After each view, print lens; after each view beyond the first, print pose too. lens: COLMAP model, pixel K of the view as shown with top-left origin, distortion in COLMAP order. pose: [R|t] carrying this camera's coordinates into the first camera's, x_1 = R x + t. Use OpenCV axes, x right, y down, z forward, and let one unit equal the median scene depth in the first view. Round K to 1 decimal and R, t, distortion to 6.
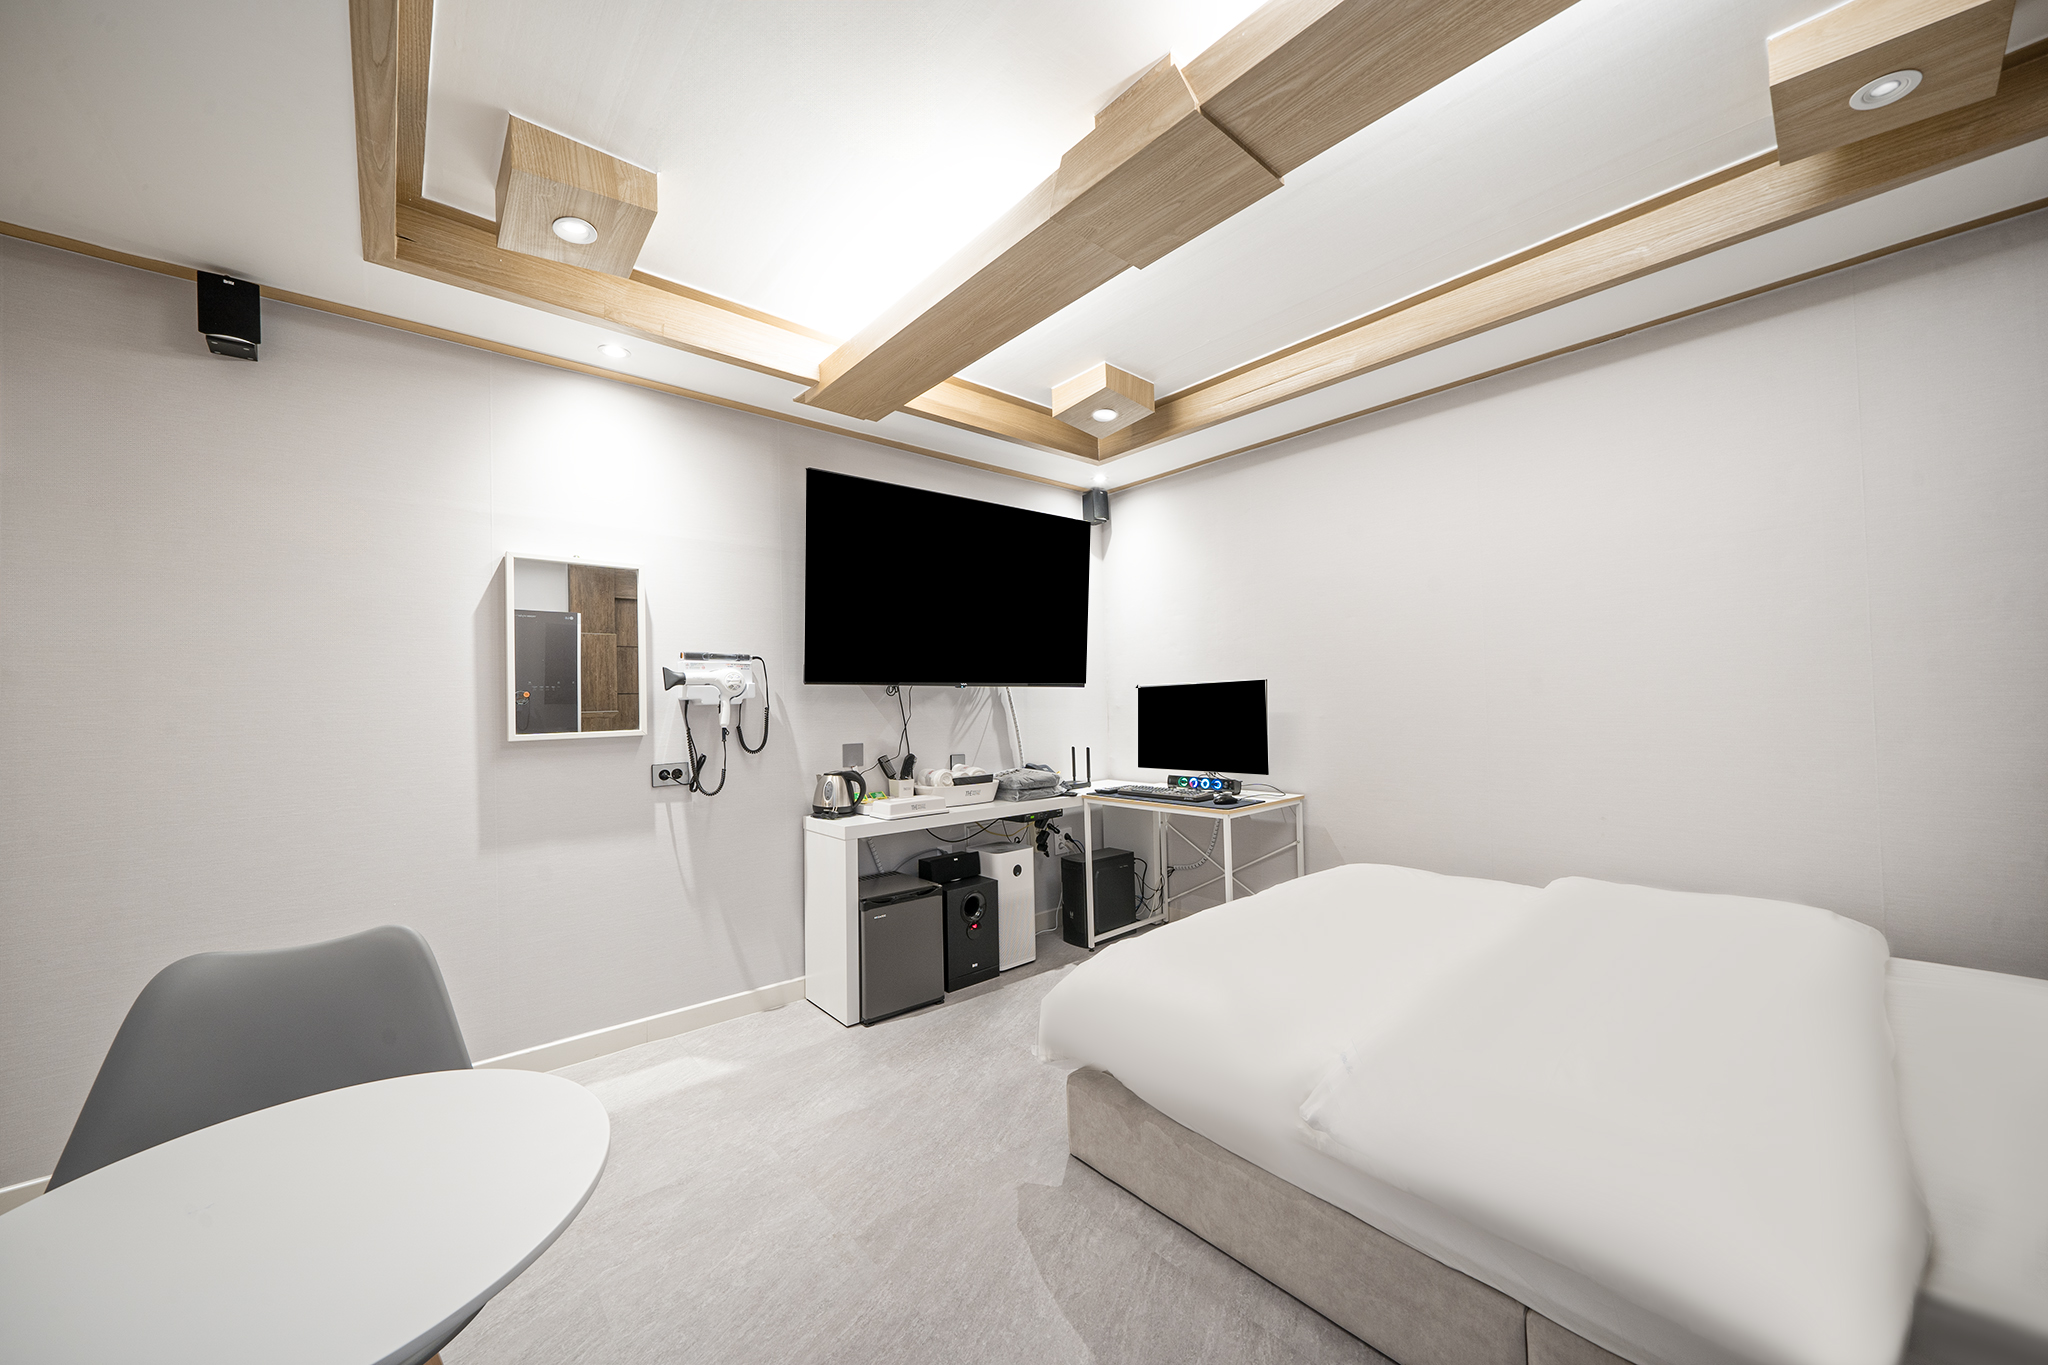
lens RADIAL K [[738.1, 0, 1015.8], [0, 738.1, 693.5], [0, 0, 1]] dist [0.000162, 0.000003]
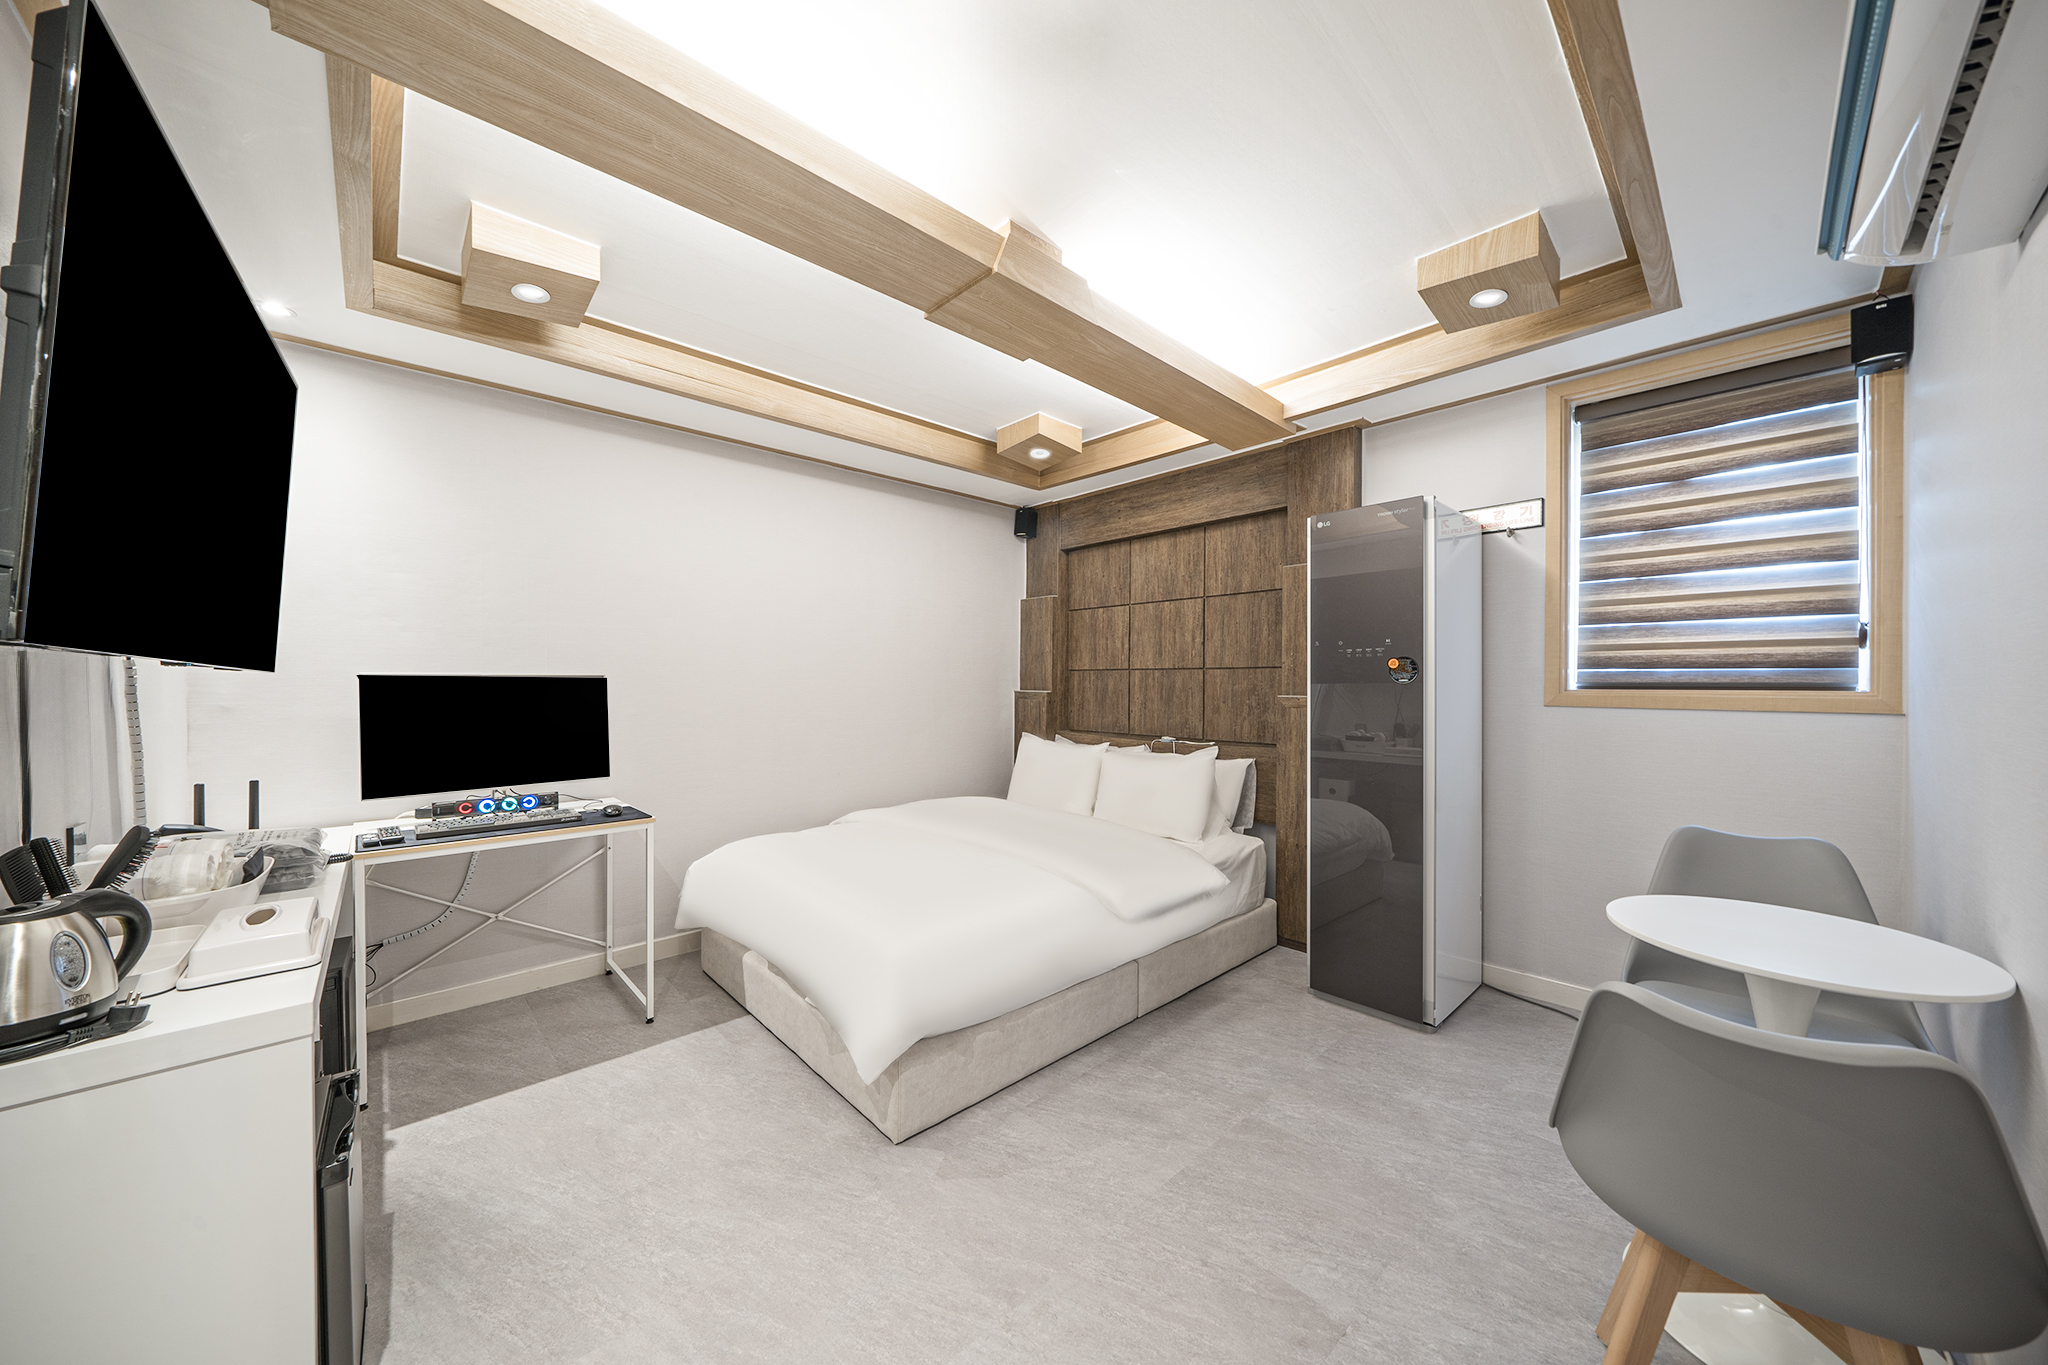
lens RADIAL K [[700.9, 0, 1025.3], [0, 700.9, 688.7], [0, 0, 1]] dist [-0.006146, 0.000030]
pose [[-0.049608, 0.016533, 0.998632, -0.584716], [-0.009362, 0.999811, -0.017018, 0.009840], [-0.998725, -0.010193, -0.049444, 0.571450]]
